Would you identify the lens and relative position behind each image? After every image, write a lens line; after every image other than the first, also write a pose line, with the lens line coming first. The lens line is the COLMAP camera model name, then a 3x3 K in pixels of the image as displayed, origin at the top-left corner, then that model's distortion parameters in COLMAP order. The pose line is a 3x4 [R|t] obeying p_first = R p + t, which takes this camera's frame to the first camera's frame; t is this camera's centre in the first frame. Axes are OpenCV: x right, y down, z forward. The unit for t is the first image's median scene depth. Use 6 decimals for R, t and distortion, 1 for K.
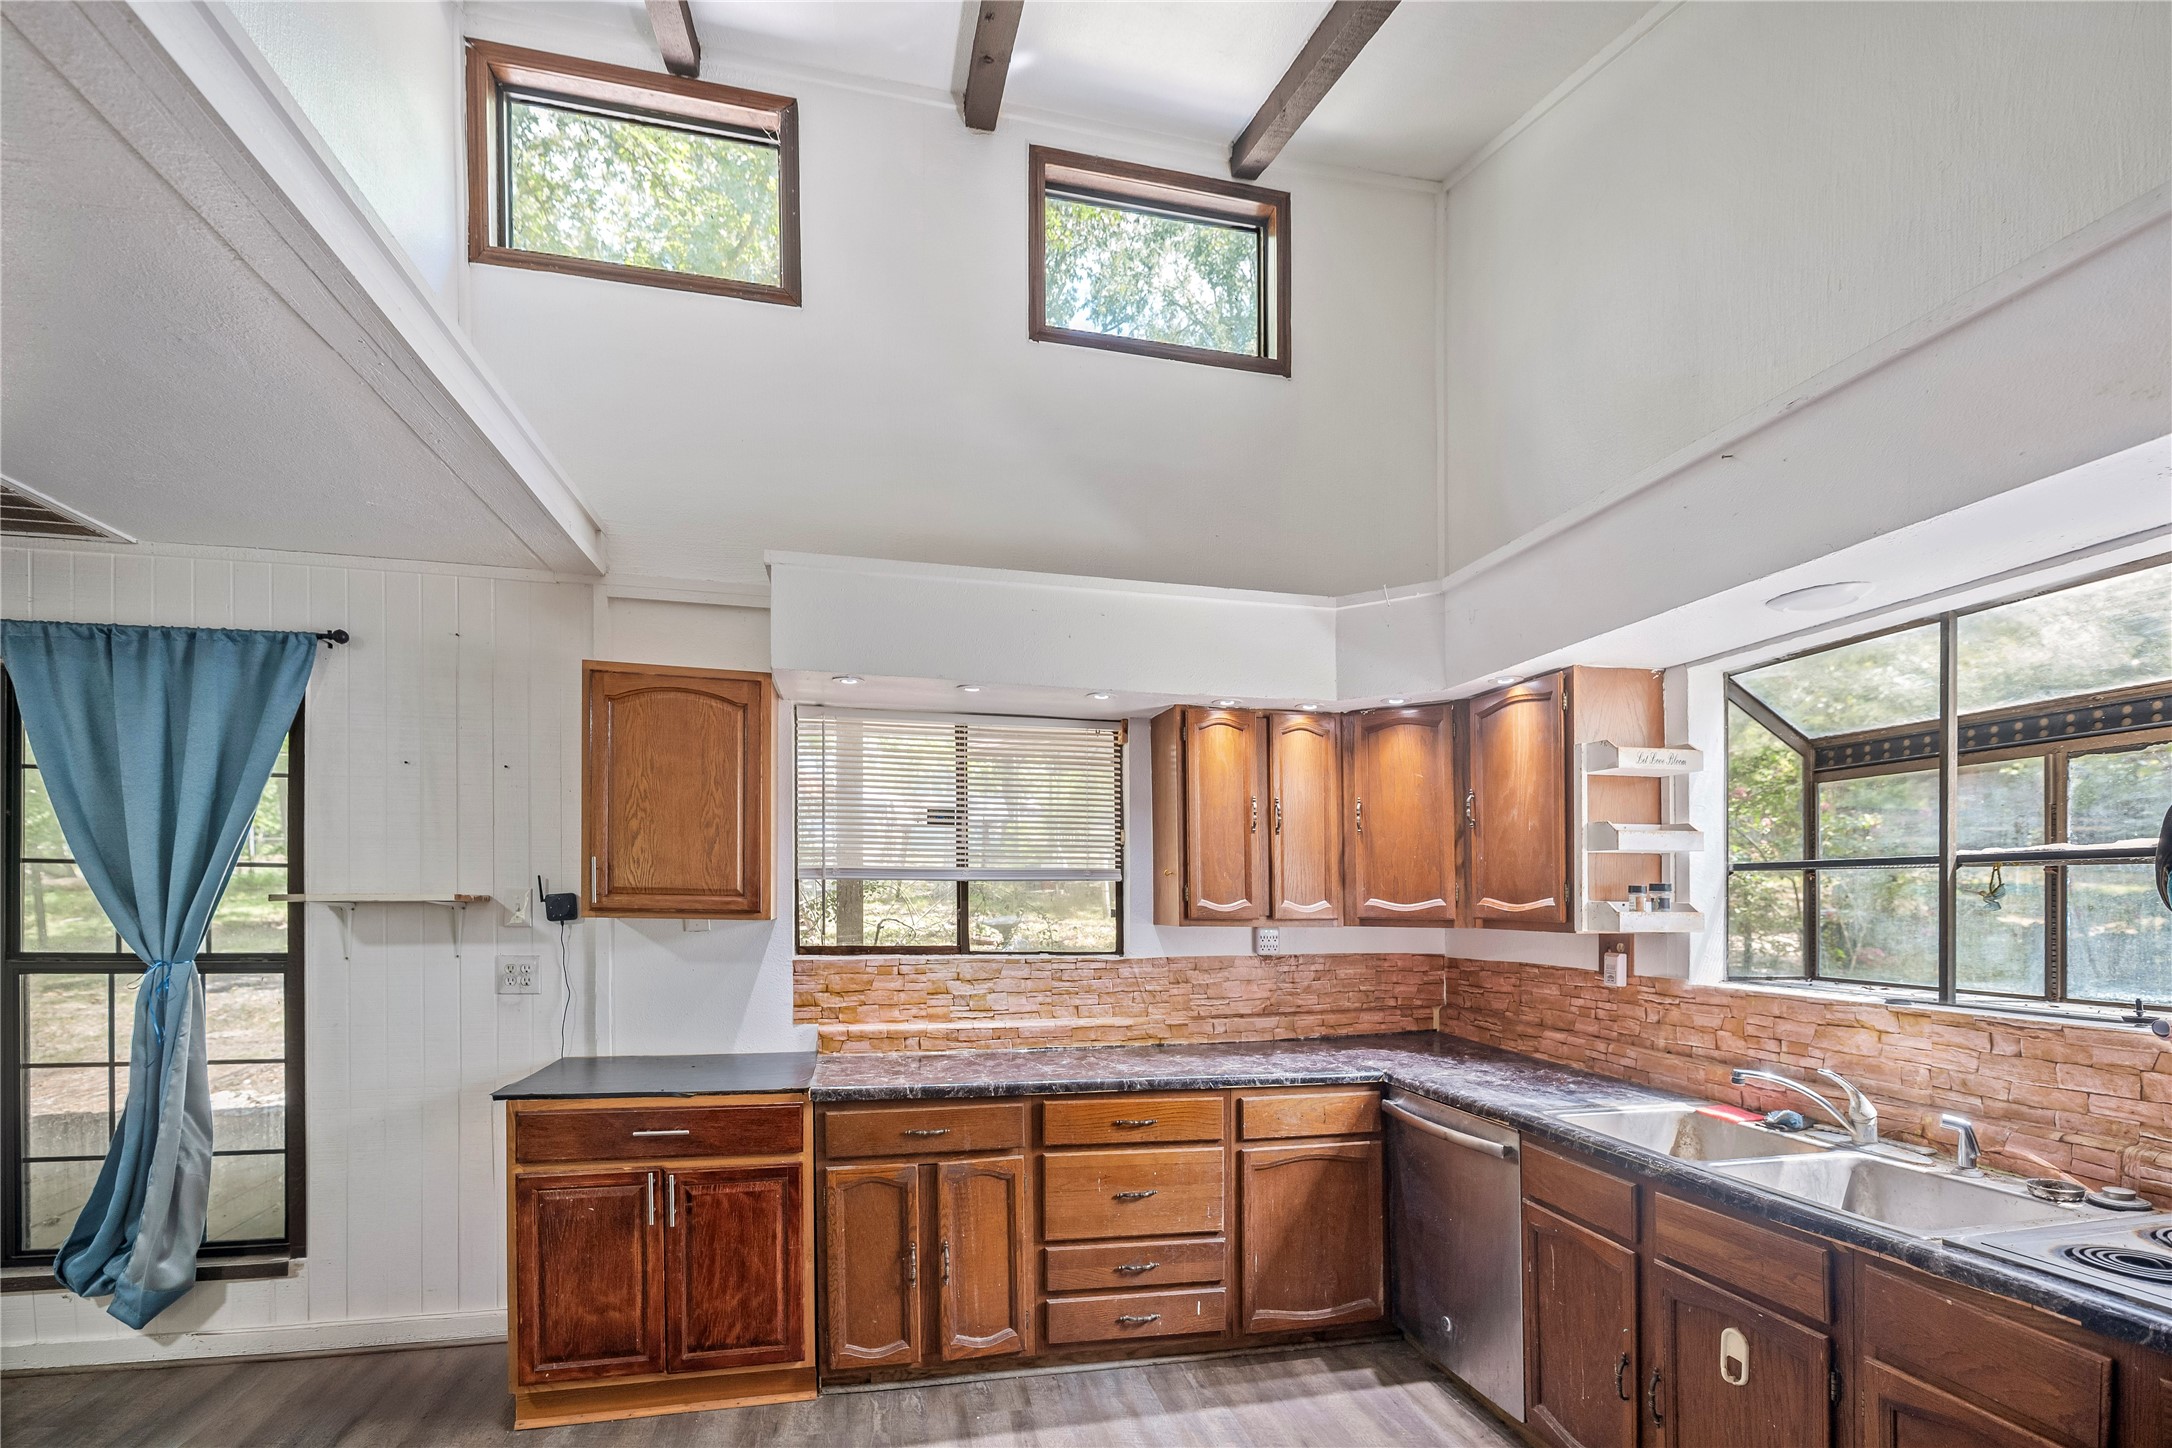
lens RADIAL K [[945.5, 0, 1076.0], [0, 945.5, 899.5], [0, 0, 1]] dist [0.000289, -0.007208]
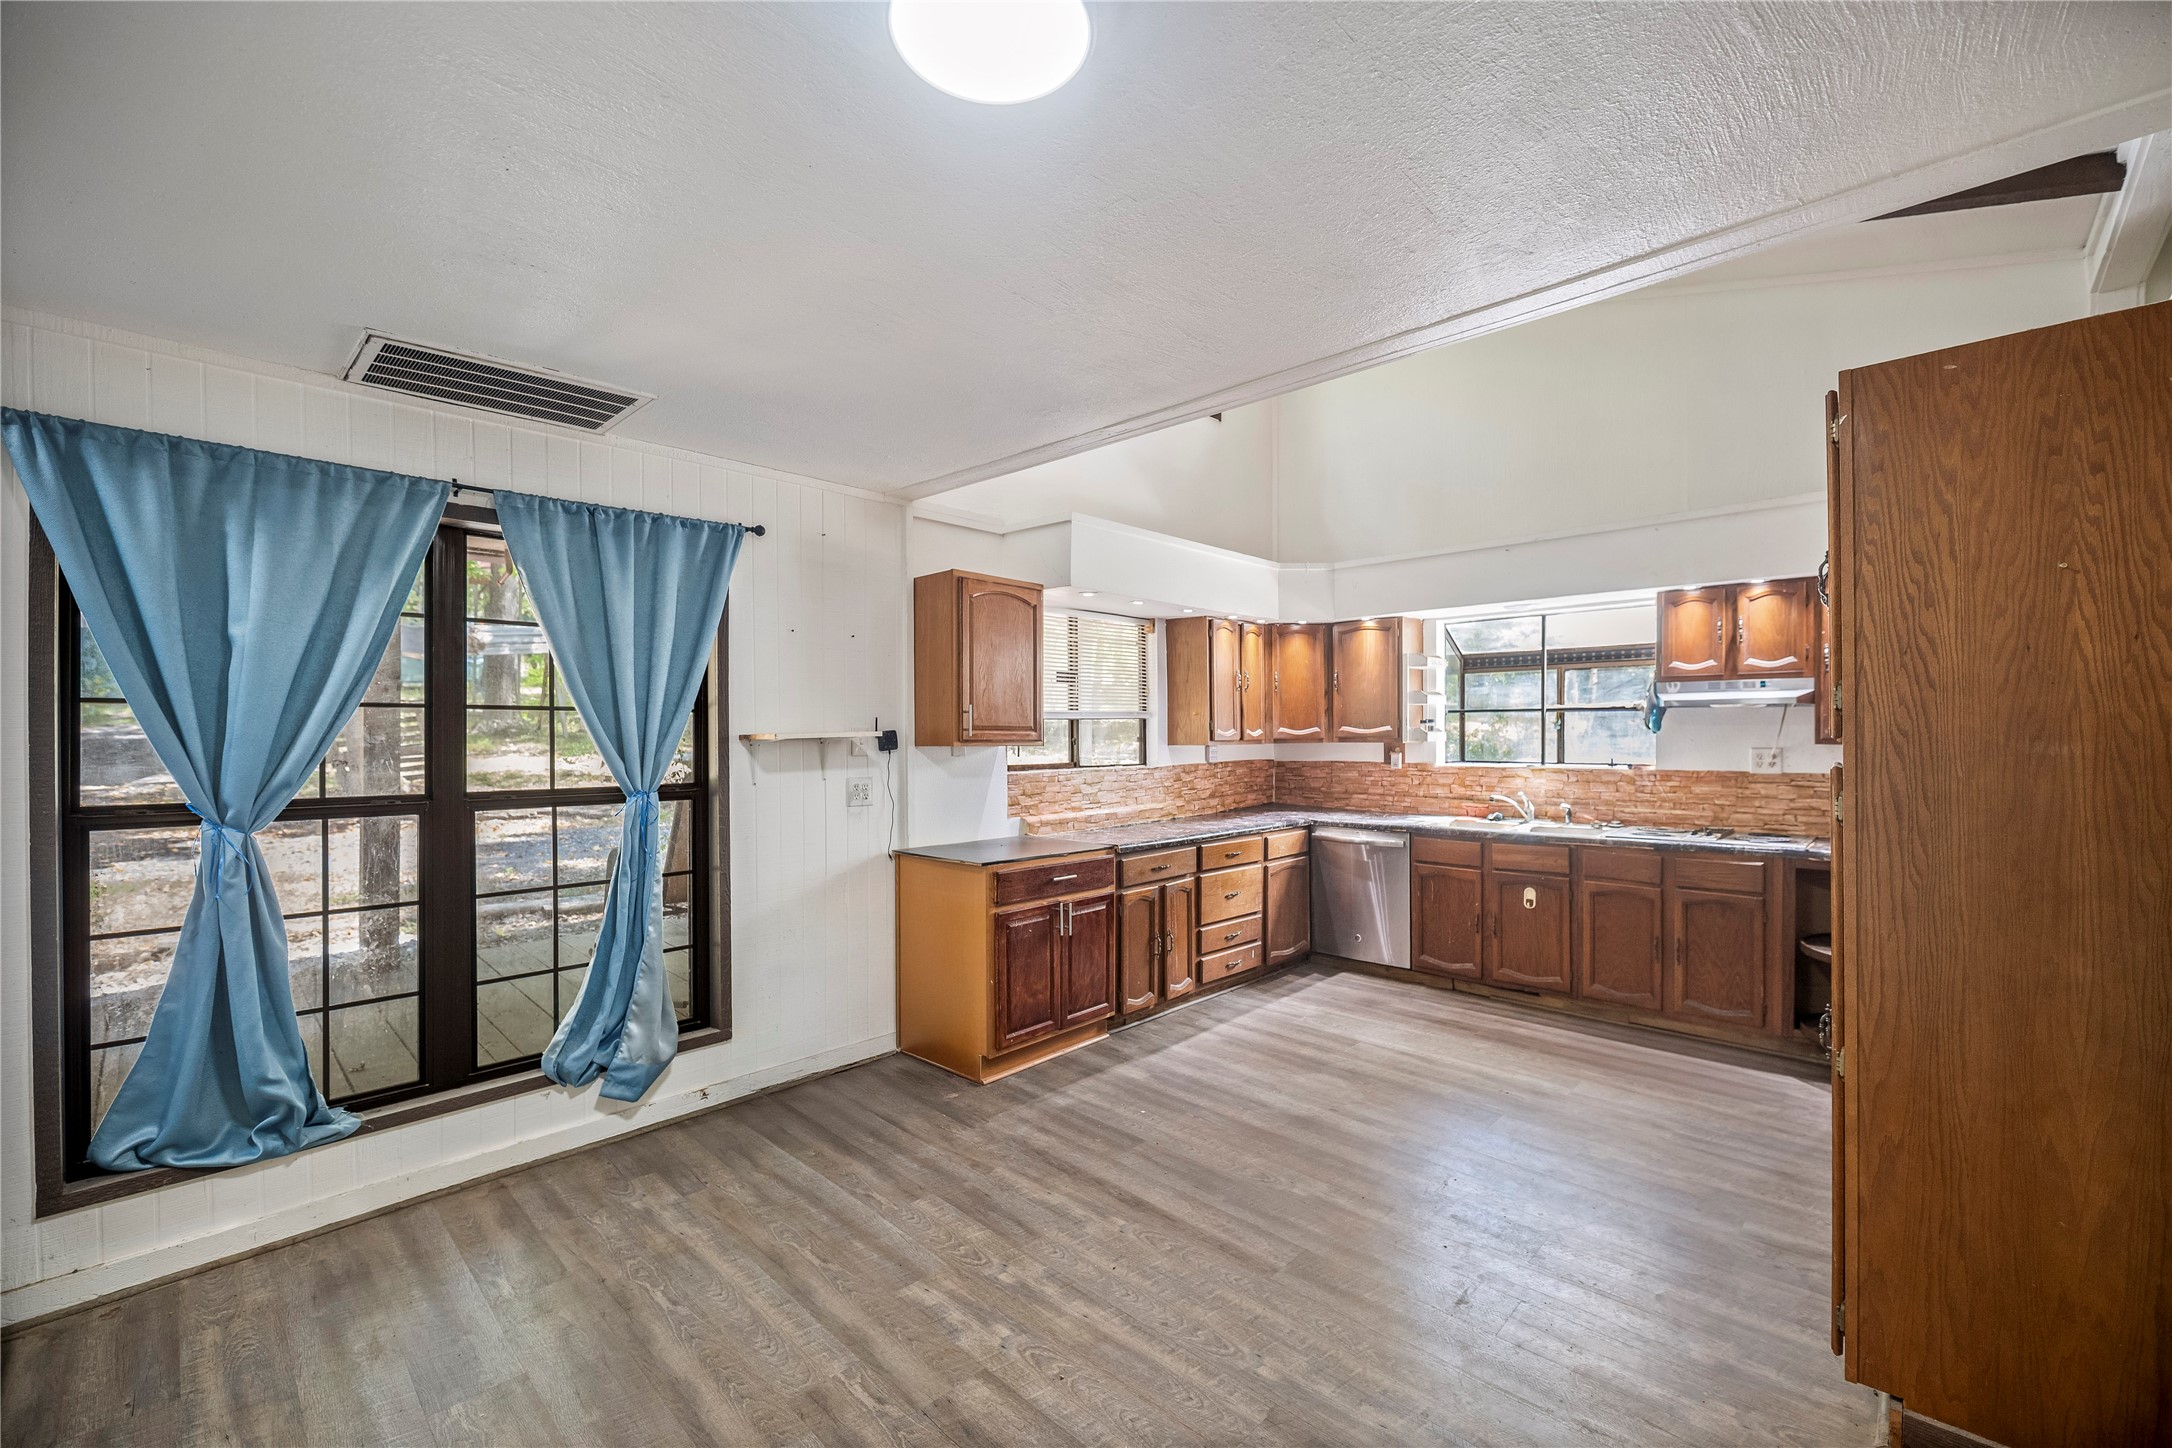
lens RADIAL K [[882.8, 0, 1089.8], [0, 882.8, 737.3], [0, 0, 1]] dist [-0.000133, -0.000158]
pose [[0.832531, -0.017345, 0.553706, -1.054391], [0.014360, 0.999850, 0.009730, -0.005384], [-0.553792, -0.000149, 0.832655, -0.236288]]
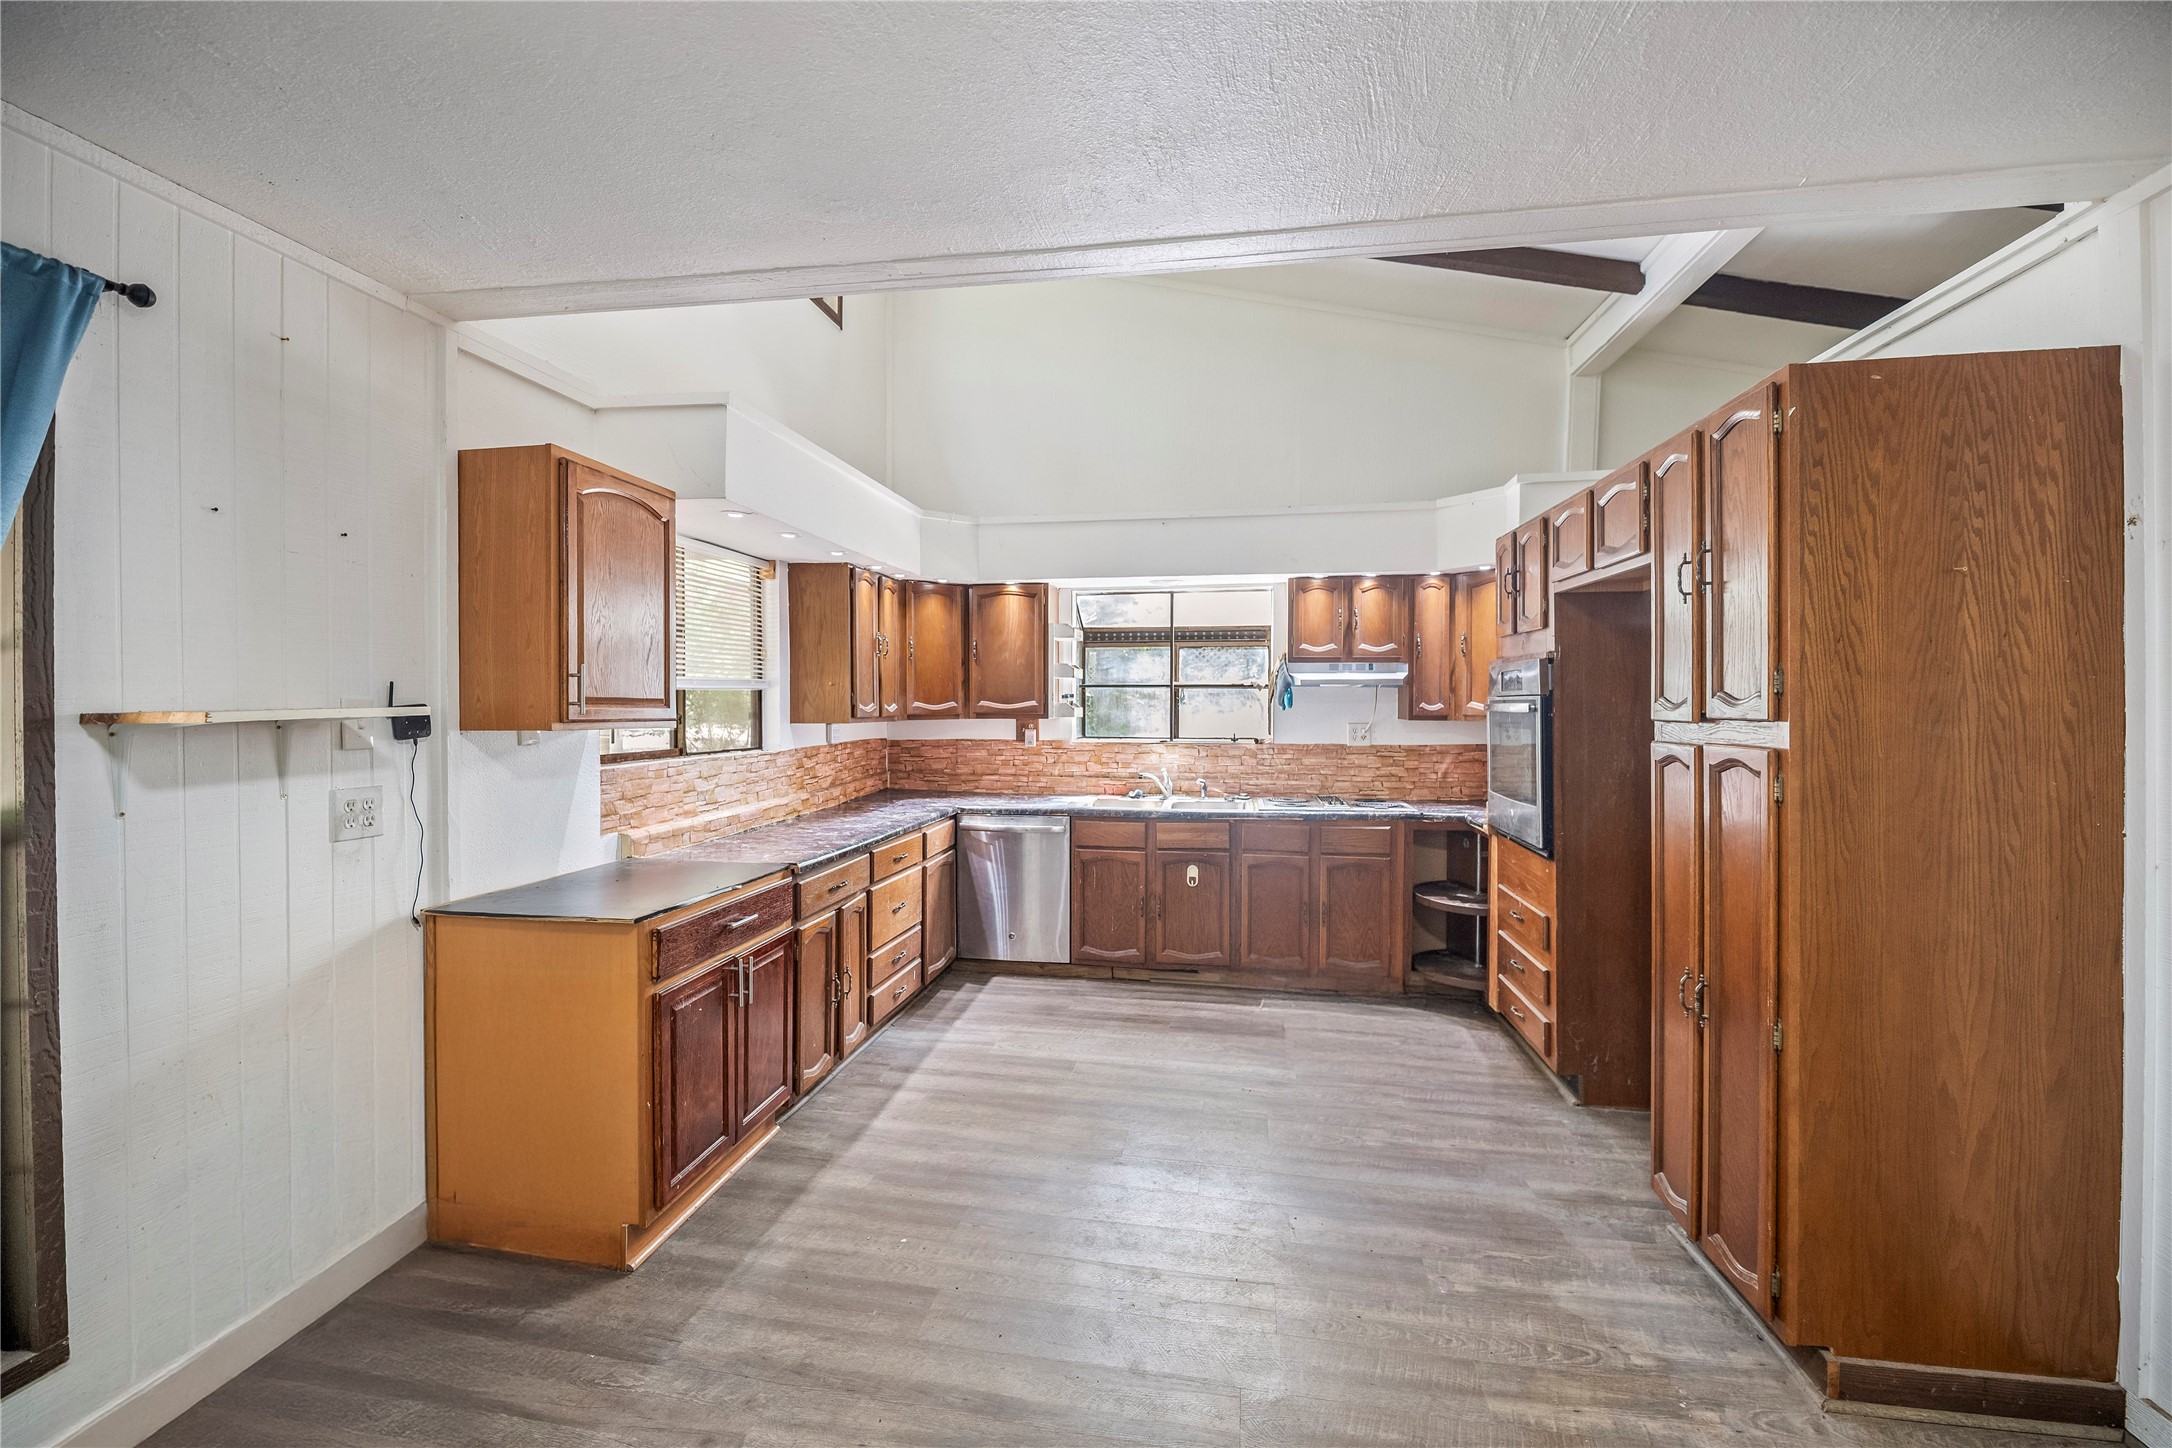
lens RADIAL K [[892.2, 0, 1079.2], [0, 892.2, 707.7], [0, 0, 1]] dist [-0.001799, -0.000166]
pose [[0.389661, -0.014746, 0.920840, -1.061765], [0.004703, 0.999891, 0.014021, -0.012356], [-0.920946, -0.001133, 0.389687, 0.200556]]
